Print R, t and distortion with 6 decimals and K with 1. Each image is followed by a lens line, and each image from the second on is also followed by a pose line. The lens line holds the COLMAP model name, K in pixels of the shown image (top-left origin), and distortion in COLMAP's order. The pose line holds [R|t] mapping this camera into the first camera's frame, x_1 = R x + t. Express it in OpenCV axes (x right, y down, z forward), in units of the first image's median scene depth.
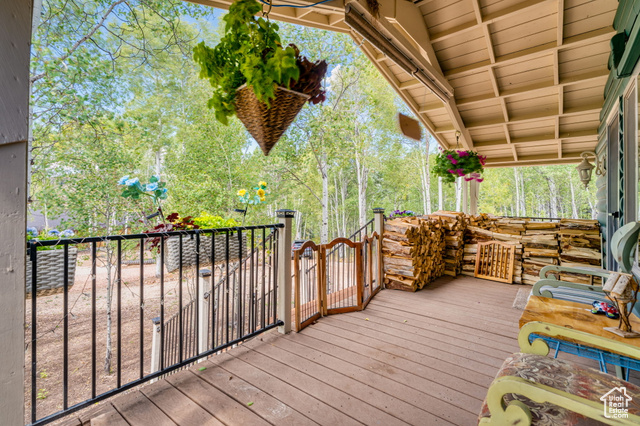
lens RADIAL K [[301.6, 0, 329.4], [0, 301.6, 195.2], [0, 0, 1]] dist [-0.002441, 0.002548]
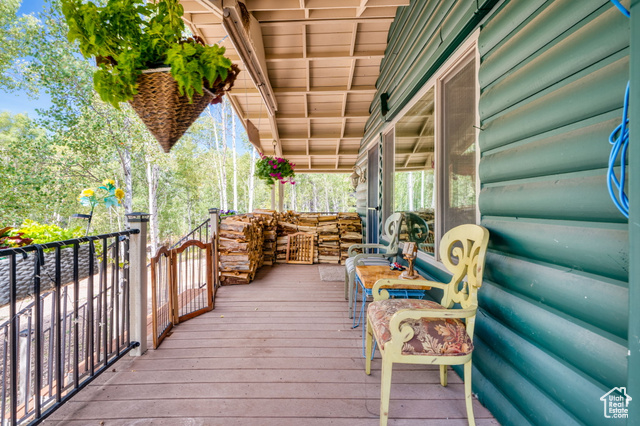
lens RADIAL K [[284.3, 0, 328.7], [0, 284.3, 199.1], [0, 0, 1]] dist [-0.007094, 0.003353]
pose [[0.778684, -0.006890, 0.627379, -0.147773], [-0.002110, 0.999905, 0.013600, -0.002280], [-0.627413, -0.011914, 0.778596, 0.016971]]
